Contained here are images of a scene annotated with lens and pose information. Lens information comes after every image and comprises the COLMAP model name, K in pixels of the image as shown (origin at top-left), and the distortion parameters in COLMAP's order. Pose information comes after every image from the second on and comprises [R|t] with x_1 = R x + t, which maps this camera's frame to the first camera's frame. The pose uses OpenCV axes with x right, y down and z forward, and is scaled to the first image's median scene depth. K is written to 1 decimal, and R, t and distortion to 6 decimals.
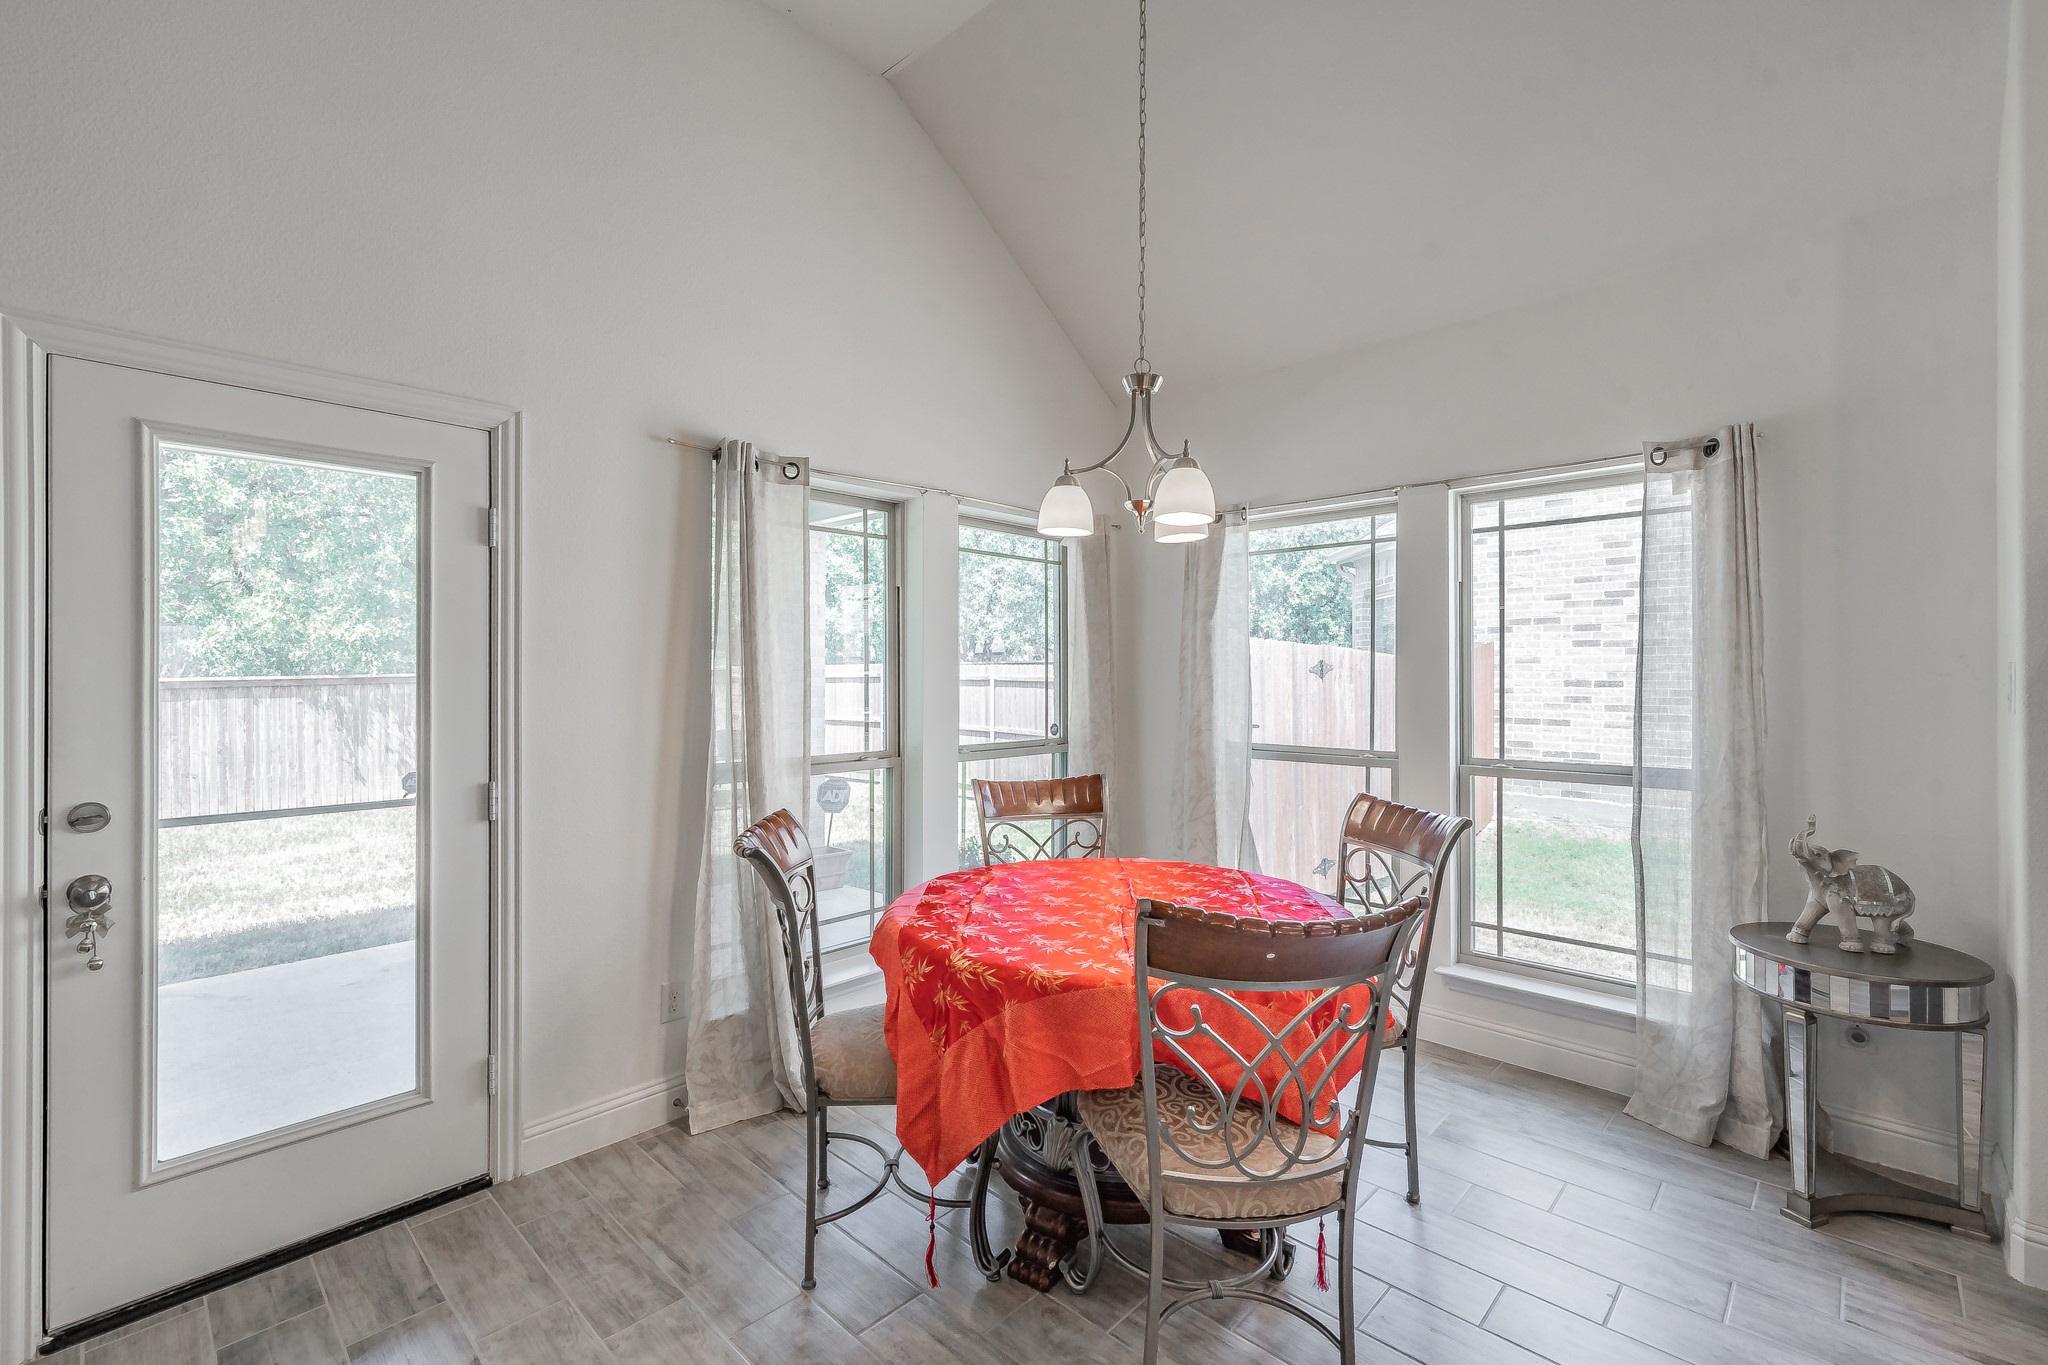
lens RADIAL K [[888.5, 0, 1032.7], [0, 888.5, 668.0], [0, 0, 1]] dist [-0.002244, 0.000023]
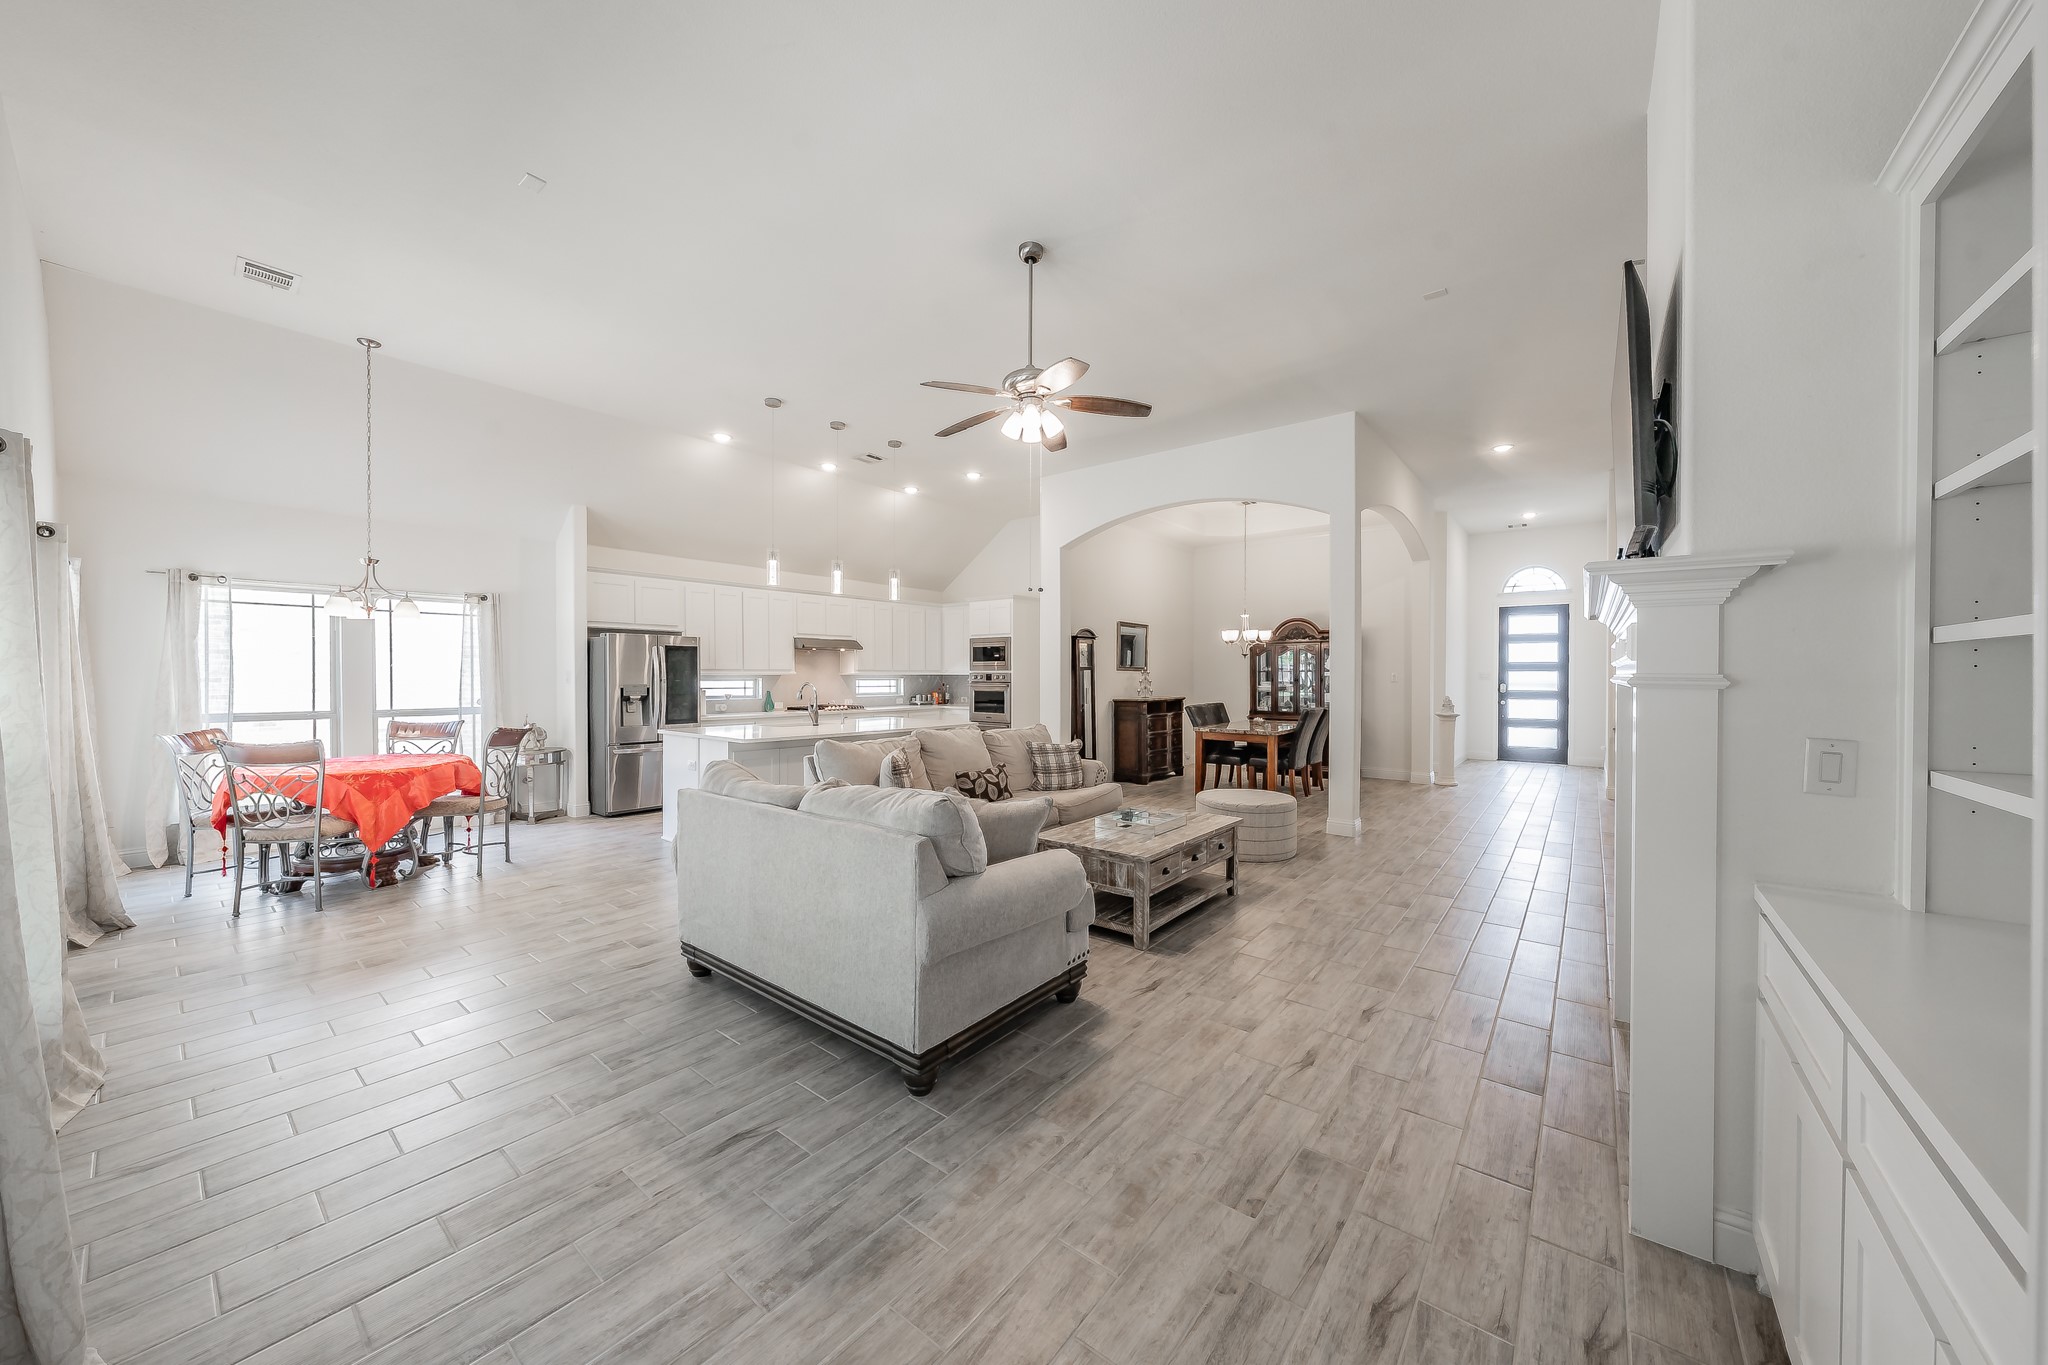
lens RADIAL K [[706.9, 0, 1033.4], [0, 706.9, 683.0], [0, 0, 1]] dist [-0.006061, 0.001165]
pose [[-0.086475, -0.012041, 0.996181, -1.730811], [-0.010767, 0.999880, 0.011151, -0.008336], [-0.996196, -0.009761, -0.086595, -0.634197]]
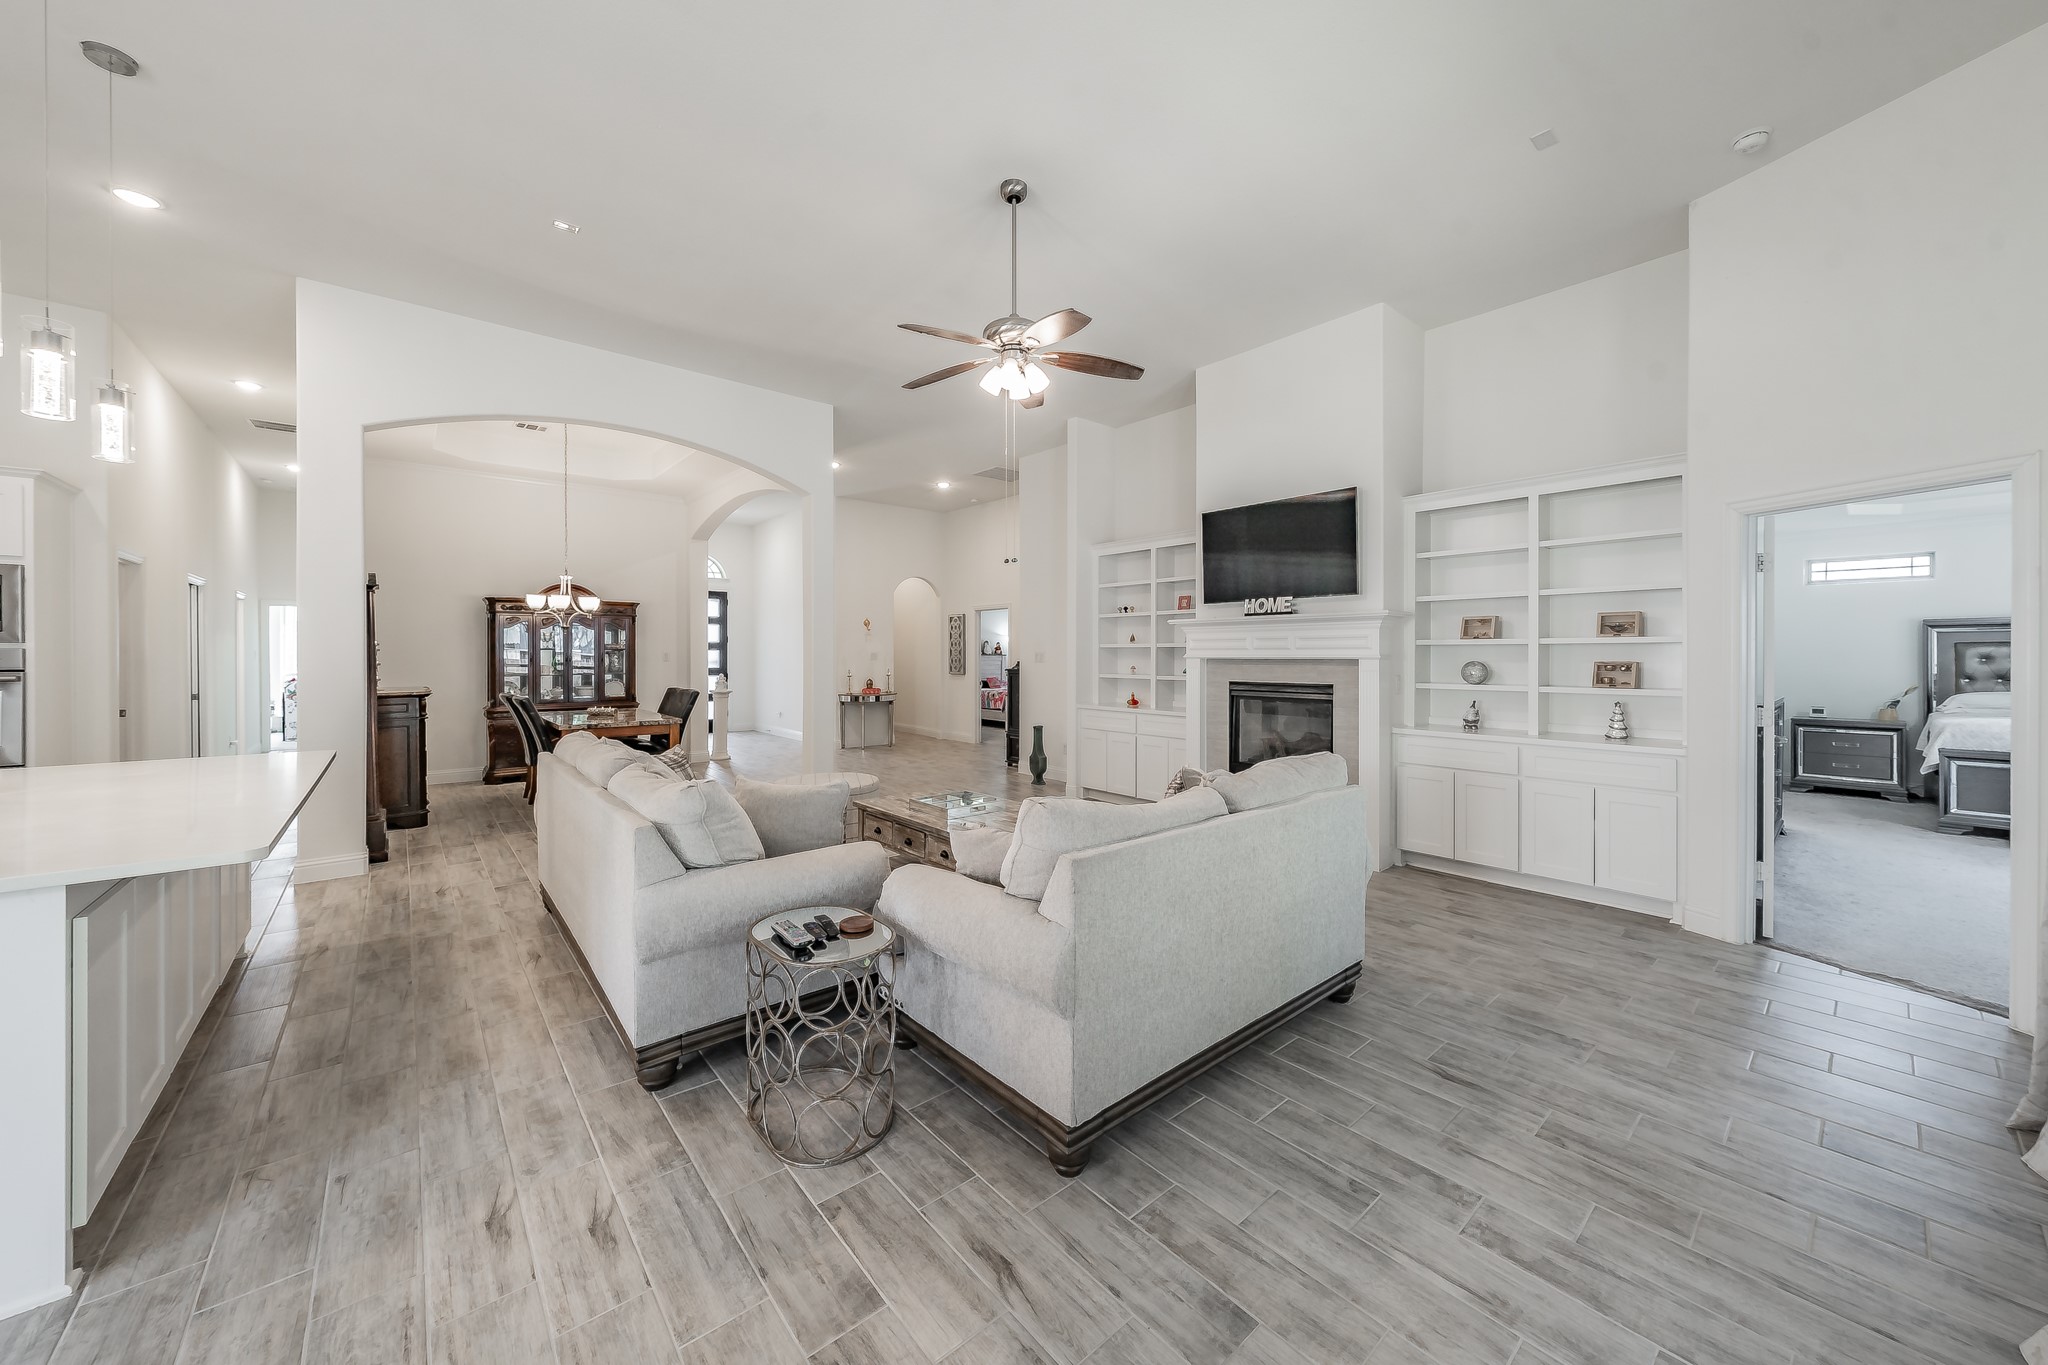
lens RADIAL K [[745.7, 0, 1043.9], [0, 745.7, 656.3], [0, 0, 1]] dist [-0.000041, -0.000288]
pose [[-0.995336, 0.000367, 0.096470, -0.599514], [-0.000211, 0.999982, -0.005982, 0.006622], [-0.096470, -0.005975, -0.995318, 0.493951]]
